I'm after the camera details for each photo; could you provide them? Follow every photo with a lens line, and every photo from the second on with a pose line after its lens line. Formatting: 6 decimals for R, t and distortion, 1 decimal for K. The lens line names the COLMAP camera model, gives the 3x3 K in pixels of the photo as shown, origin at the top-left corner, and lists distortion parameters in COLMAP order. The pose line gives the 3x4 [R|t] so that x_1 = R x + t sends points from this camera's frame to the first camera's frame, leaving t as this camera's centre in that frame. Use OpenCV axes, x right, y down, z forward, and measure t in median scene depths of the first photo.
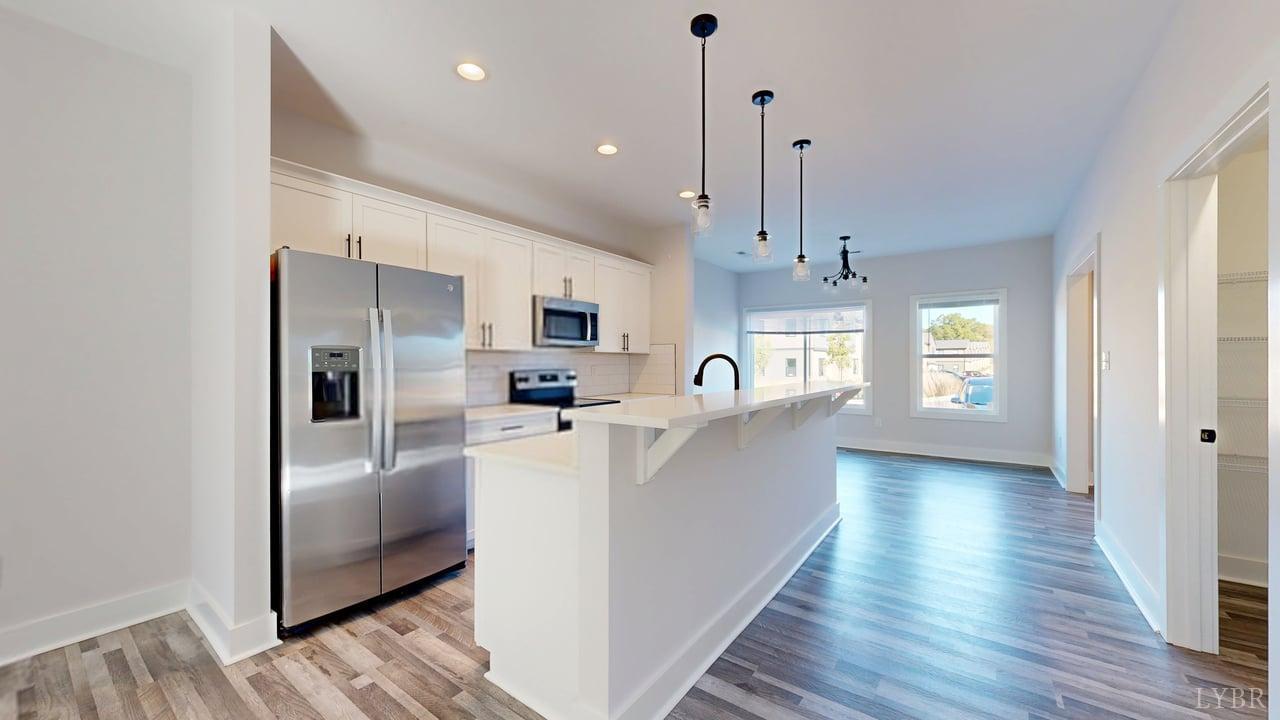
lens RADIAL K [[462.6, 0, 619.1], [0, 462.6, 348.0], [0, 0, 1]] dist [-0.005993, 0.000537]
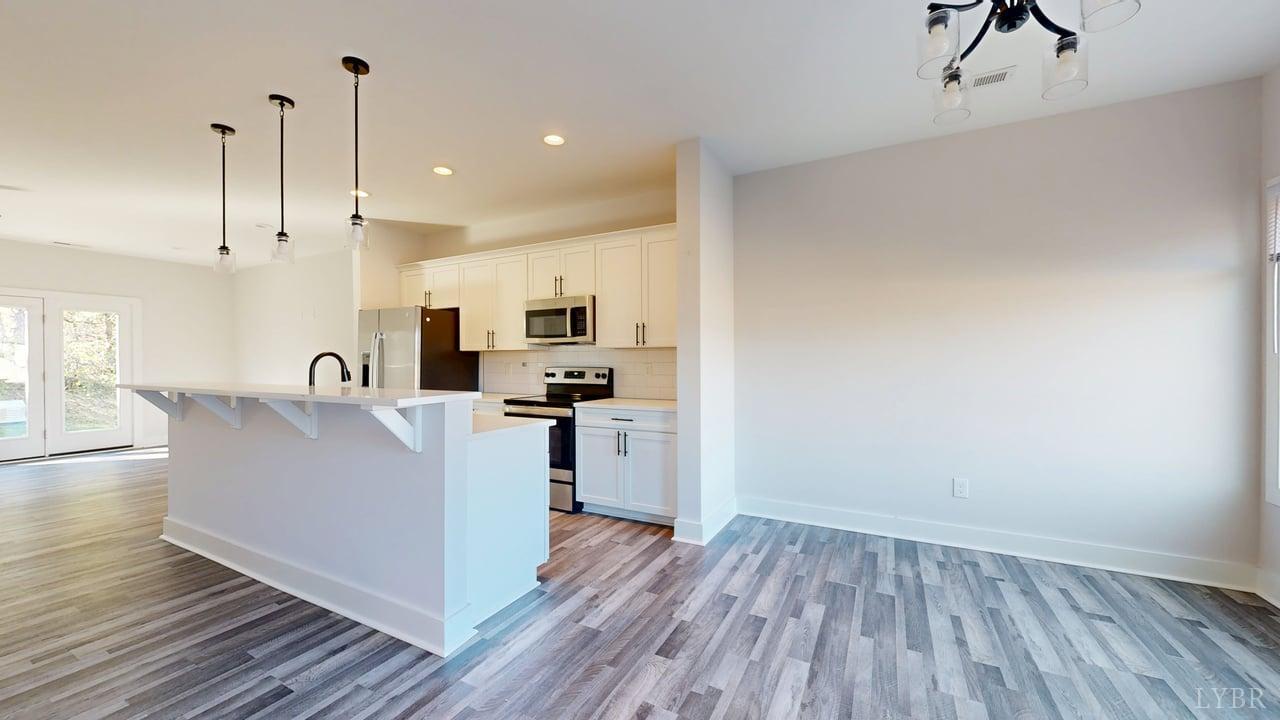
lens RADIAL K [[462.6, 0, 641.3], [0, 462.6, 359.8], [0, 0, 1]] dist [-0.005993, 0.000537]
pose [[0.147707, -0.003278, -0.989026, 0.914073], [0.035297, 0.999375, 0.001960, 0.035621], [0.988401, -0.035199, 0.147730, 1.015037]]
